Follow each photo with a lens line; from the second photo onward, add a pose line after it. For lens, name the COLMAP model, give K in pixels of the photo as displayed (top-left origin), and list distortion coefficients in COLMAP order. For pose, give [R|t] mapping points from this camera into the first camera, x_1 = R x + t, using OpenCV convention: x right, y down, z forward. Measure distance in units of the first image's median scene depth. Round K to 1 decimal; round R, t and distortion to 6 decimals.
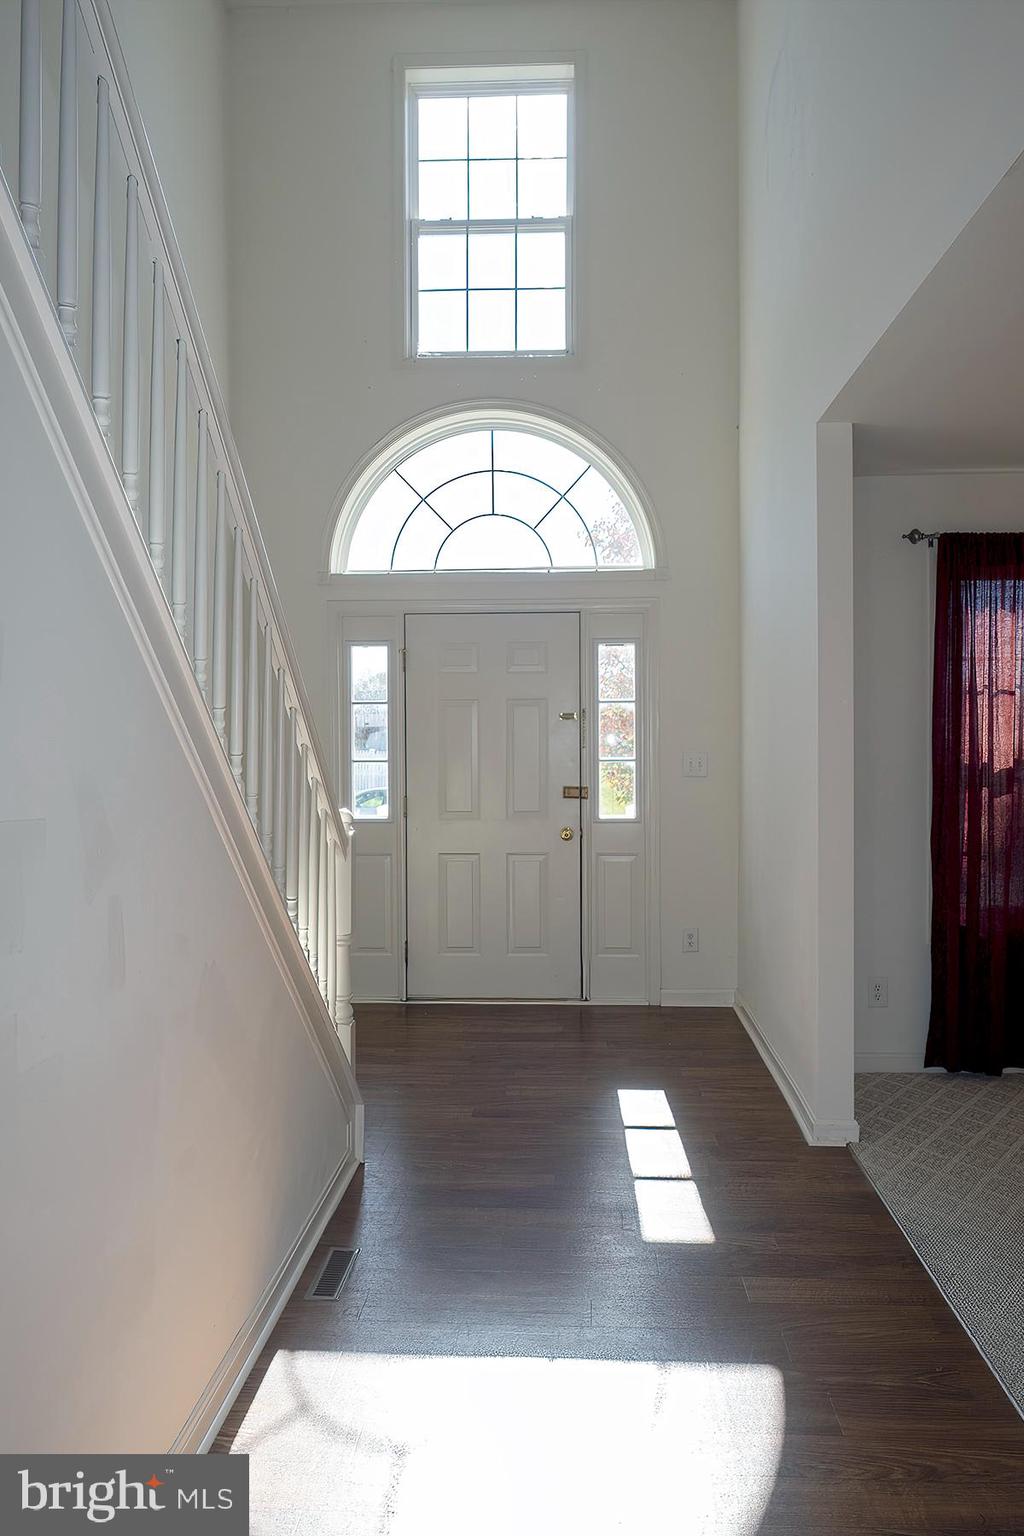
lens RADIAL K [[1111.6, 0, 512.0], [0, 1111.6, 768.0], [0, 0, 1]] dist [-0.012429, -0.005261]
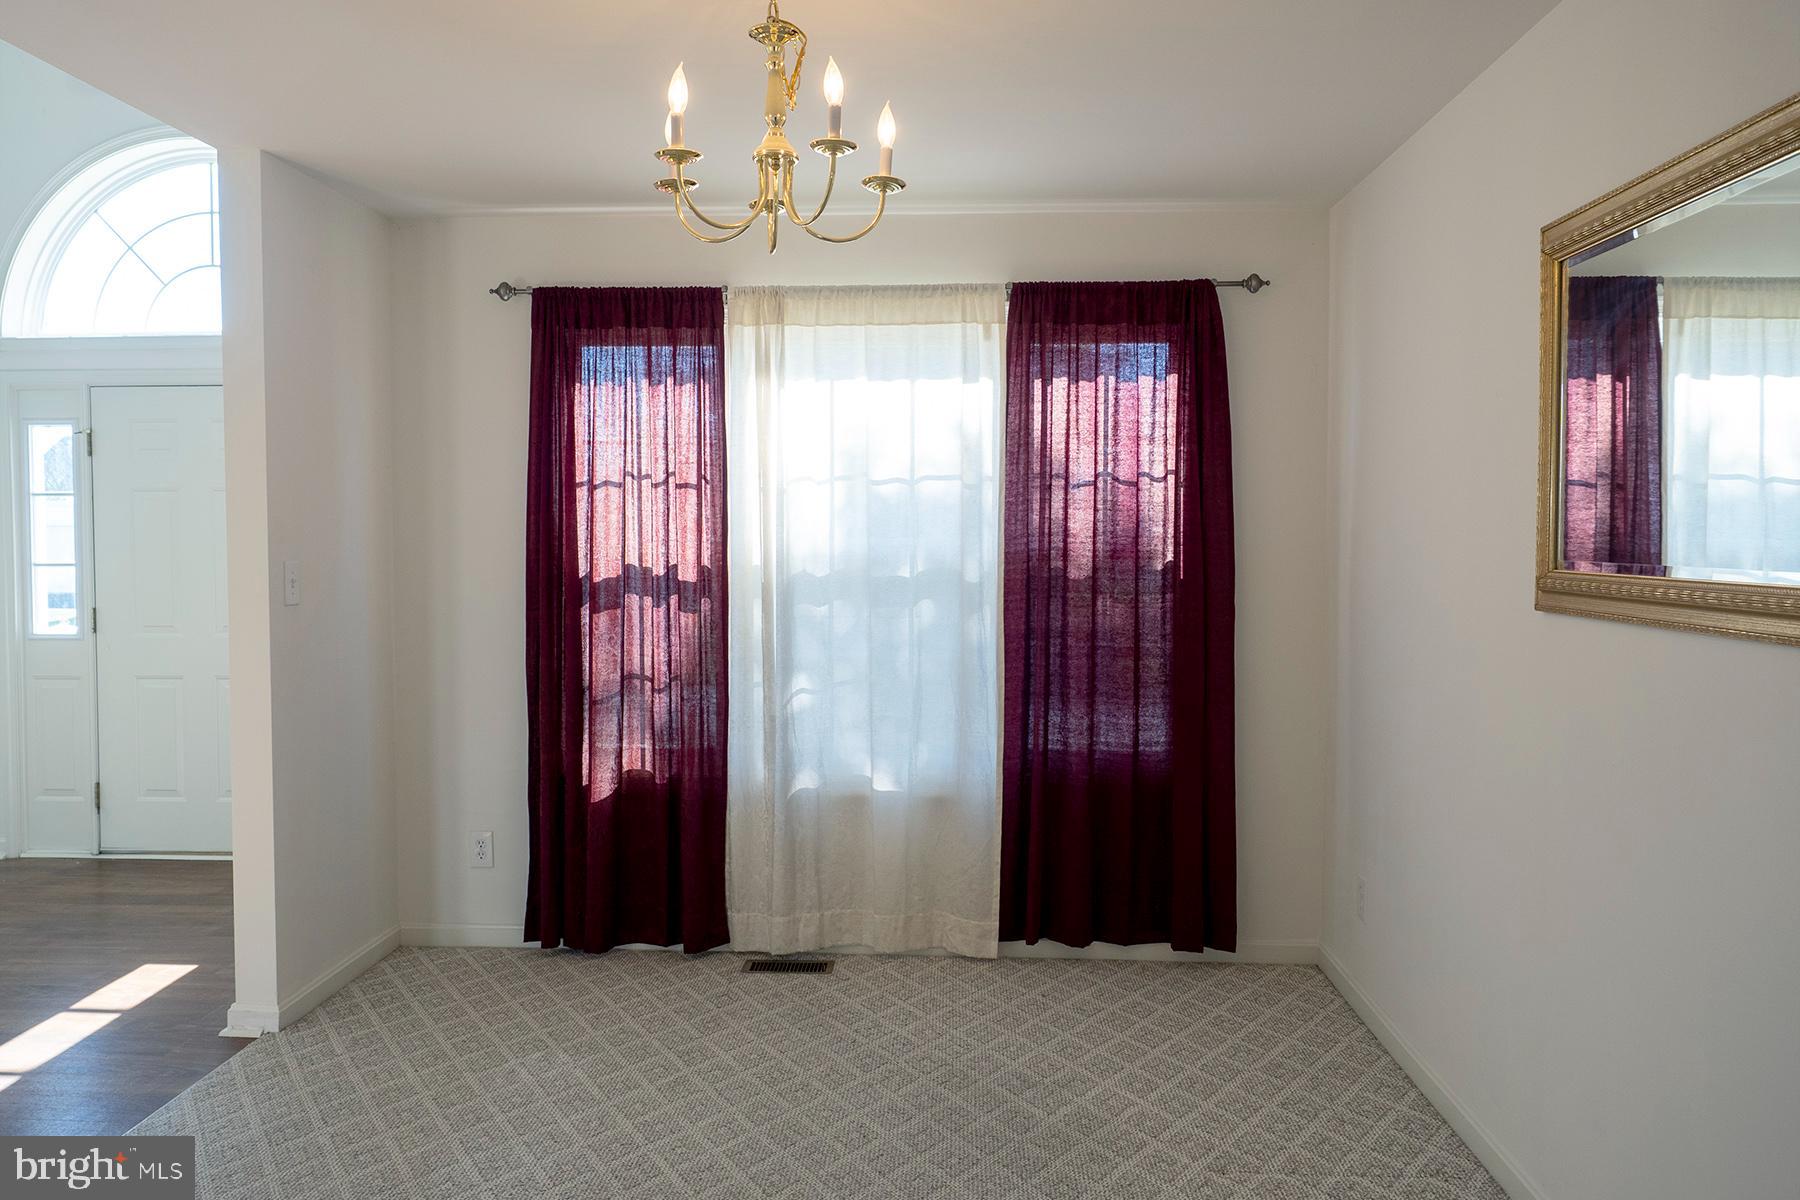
lens RADIAL K [[1302.7, 0, 900.0], [0, 1302.7, 600.0], [0, 0, 1]] dist [-0.012429, -0.005261]
pose [[0.999894, 0.007299, 0.012634, 0.549331], [-0.007485, 0.999863, 0.014751, 0.001186], [-0.012524, -0.014844, 0.999811, 0.033995]]
